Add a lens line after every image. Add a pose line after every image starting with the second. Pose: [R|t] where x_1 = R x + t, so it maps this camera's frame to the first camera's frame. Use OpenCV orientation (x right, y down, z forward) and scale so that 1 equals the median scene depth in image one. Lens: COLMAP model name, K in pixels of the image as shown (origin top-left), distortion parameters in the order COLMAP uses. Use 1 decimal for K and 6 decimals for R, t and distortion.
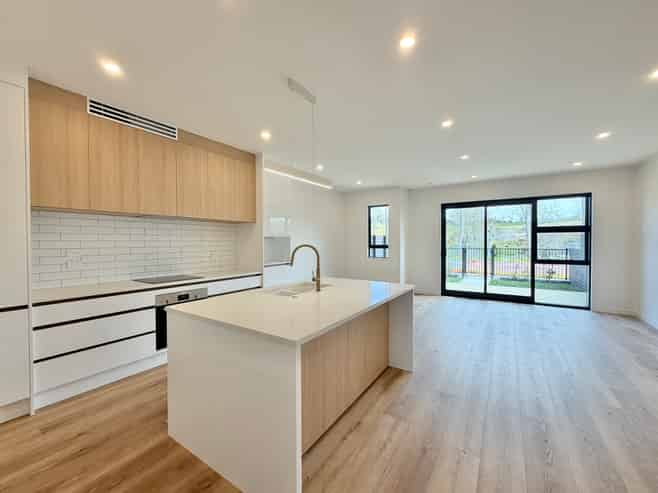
lens RADIAL K [[270.4, 0, 322.9], [0, 270.4, 247.3], [0, 0, 1]] dist [0.015896, -0.000194]
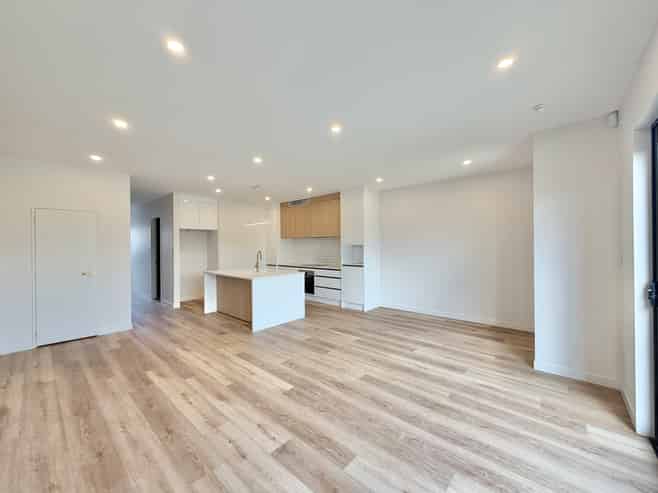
lens RADIAL K [[270.4, 0, 332.8], [0, 270.4, 245.9], [0, 0, 1]] dist [0.015896, -0.000194]
pose [[-0.133979, 0.004783, -0.990973, 1.653308], [-0.014526, 0.999871, 0.006790, -0.058098], [0.990878, 0.015304, -0.133892, 1.506114]]
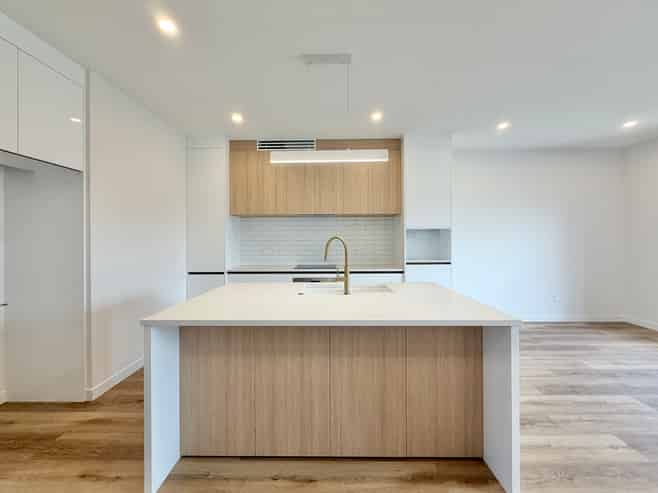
lens RADIAL K [[270.4, 0, 325.2], [0, 270.4, 241.3], [0, 0, 1]] dist [0.015896, -0.000194]
pose [[0.555671, 0.007134, -0.831372, 0.469544], [-0.014102, 0.999900, -0.000845, 0.004573], [0.831283, 0.012194, 0.555716, 0.383090]]
